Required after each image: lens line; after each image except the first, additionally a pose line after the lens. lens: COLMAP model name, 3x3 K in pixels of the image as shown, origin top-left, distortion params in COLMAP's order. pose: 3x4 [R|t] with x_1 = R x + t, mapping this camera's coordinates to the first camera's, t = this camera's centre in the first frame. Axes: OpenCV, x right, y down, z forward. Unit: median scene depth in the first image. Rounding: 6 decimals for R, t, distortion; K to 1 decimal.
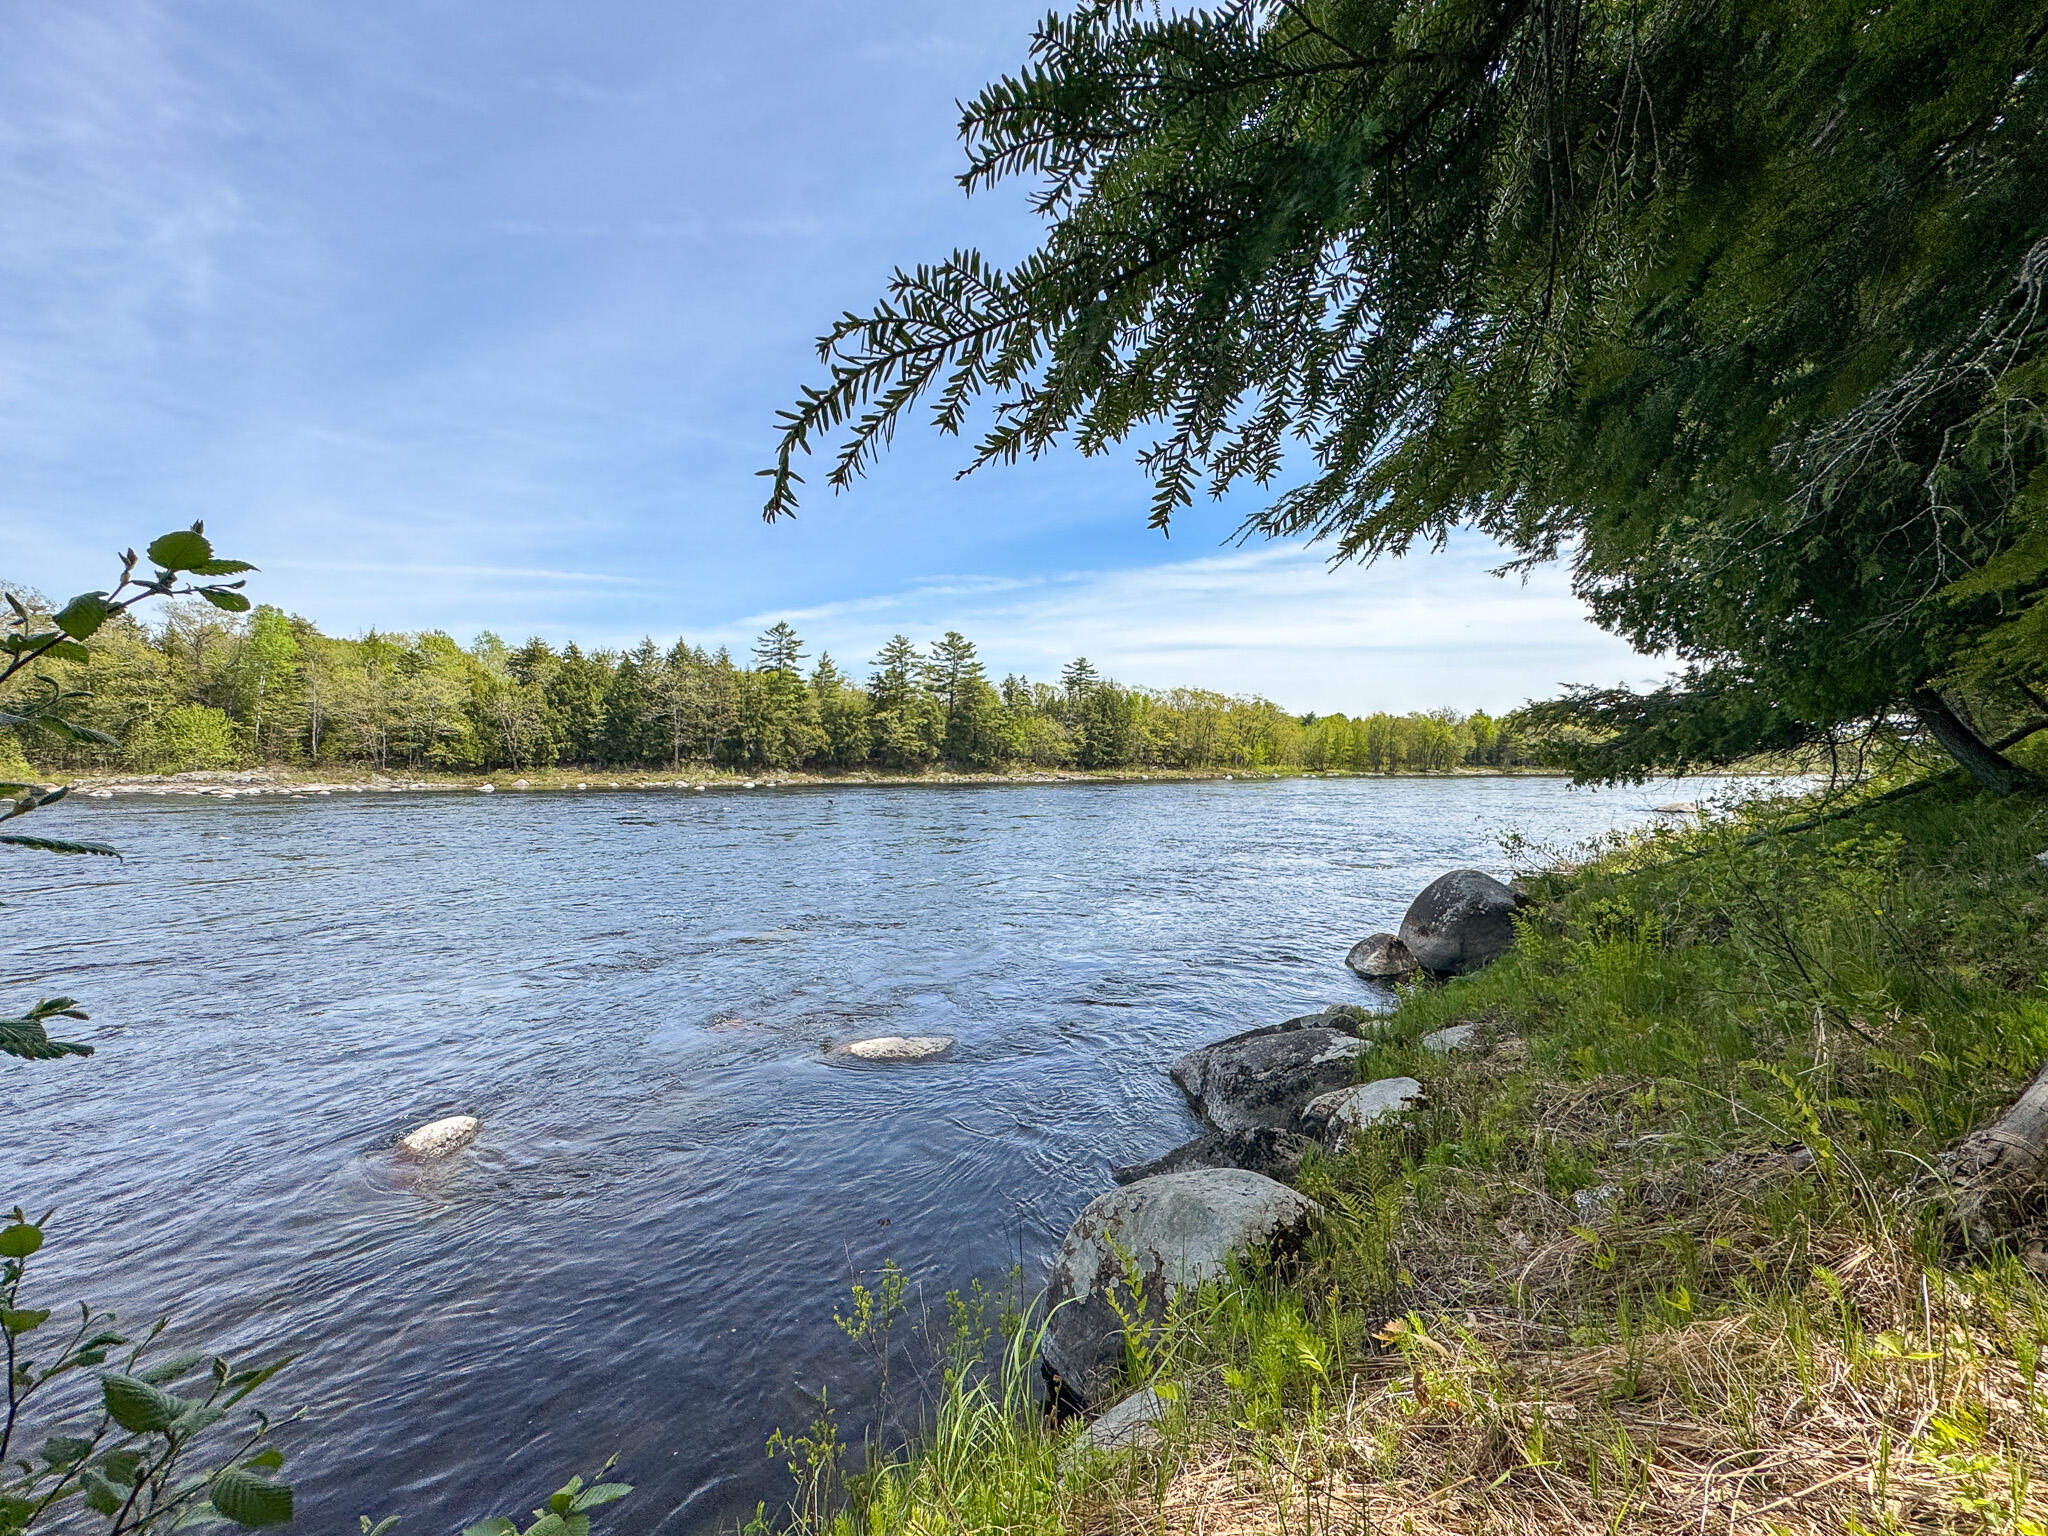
lens RADIAL K [[860.1, 0, 1024.0], [0, 860.1, 768.0], [0, 0, 1]] dist [-0.002440, -0.000111]
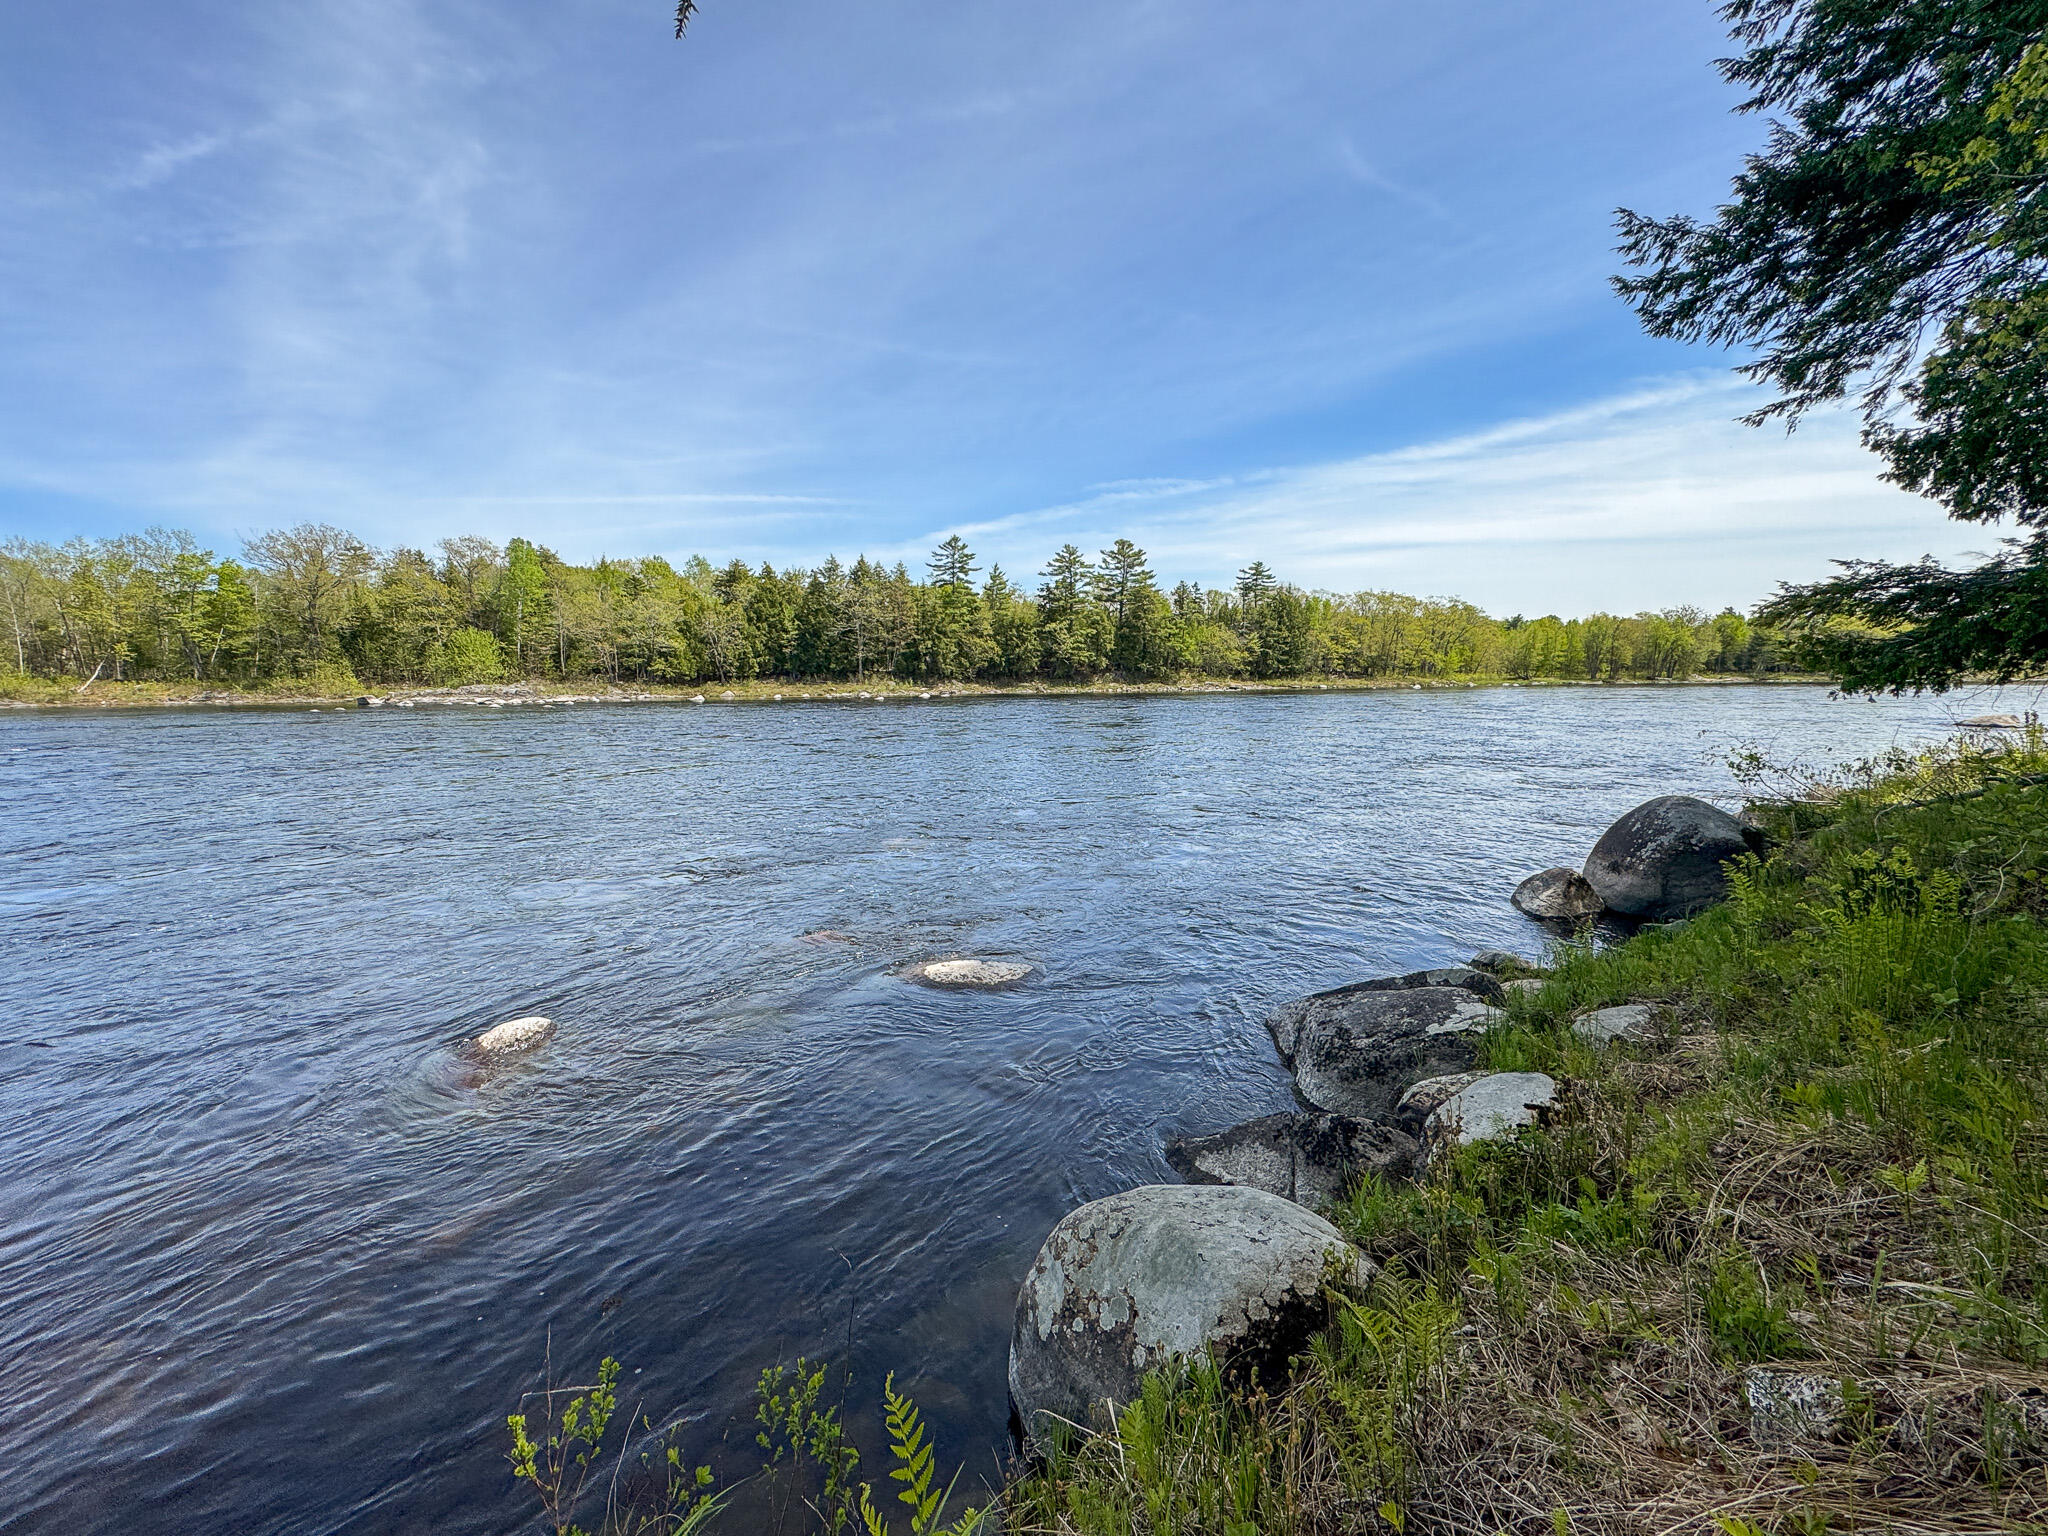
lens RADIAL K [[843.7, 0, 1024.0], [0, 843.7, 768.0], [0, 0, 1]] dist [-0.002571, -0.000370]
pose [[0.979314, 0.015704, -0.201737, 0.007808], [0.005626, 0.994485, 0.104724, 0.000452], [0.202269, -0.103693, 0.973825, 0.011223]]
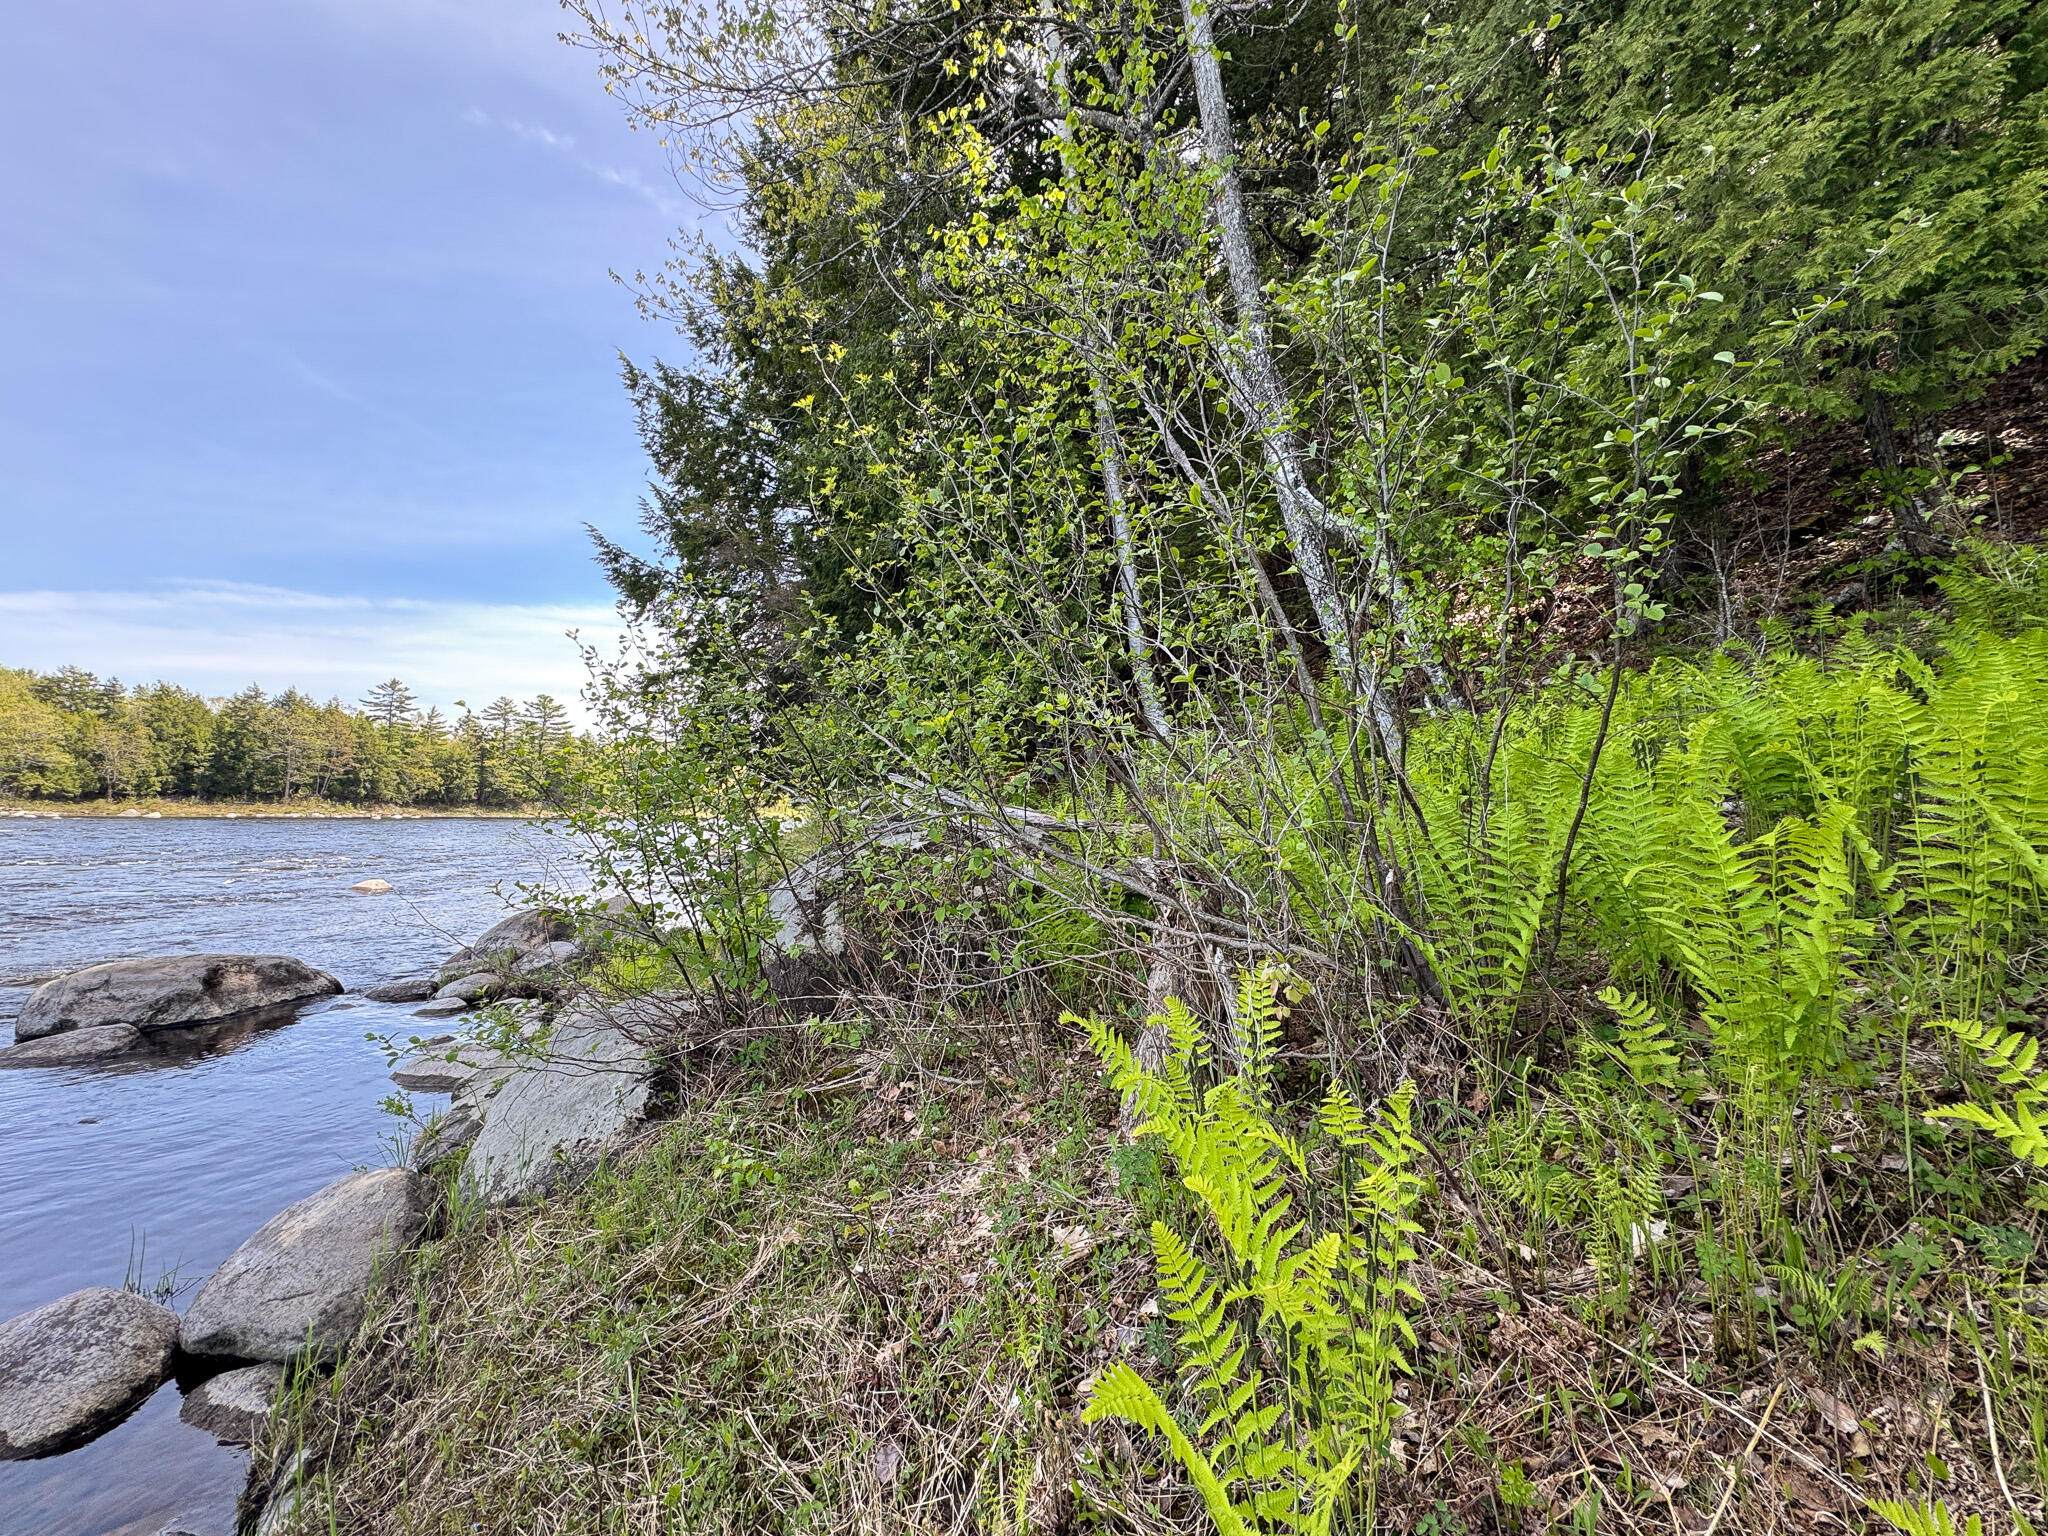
lens RADIAL K [[824.9, 0, 1024.0], [0, 824.9, 768.0], [0, 0, 1]] dist [-0.000563, -0.000384]
pose [[0.843291, 0.046389, 0.535451, -0.185472], [-0.018063, 0.998152, -0.058027, 0.001352], [-0.537154, 0.039262, 0.842570, -0.492614]]
